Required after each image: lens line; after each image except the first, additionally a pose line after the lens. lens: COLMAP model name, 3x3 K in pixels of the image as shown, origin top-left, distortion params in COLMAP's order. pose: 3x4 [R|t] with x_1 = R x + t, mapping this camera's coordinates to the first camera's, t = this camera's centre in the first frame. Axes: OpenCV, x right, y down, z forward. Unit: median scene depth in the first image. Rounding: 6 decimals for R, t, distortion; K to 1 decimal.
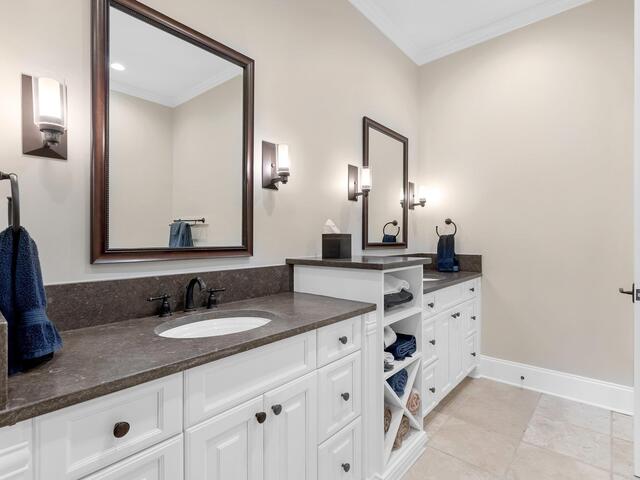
lens RADIAL K [[325.9, 0, 320.6], [0, 325.9, 242.3], [0, 0, 1]] dist [-0.005596, 0.001687]
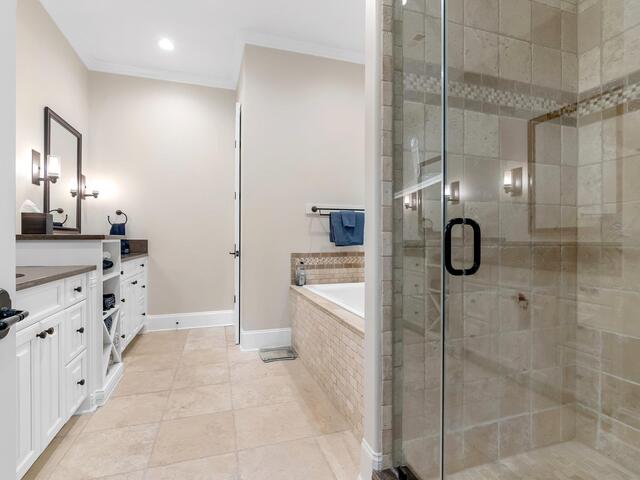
lens RADIAL K [[325.9, 0, 320.6], [0, 325.9, 242.3], [0, 0, 1]] dist [-0.005596, 0.001687]
pose [[0.506189, -0.000652, 0.862422, -0.333028], [0.002941, 0.999995, -0.000970, 0.061180], [-0.862418, 0.003027, 0.506188, -0.314529]]
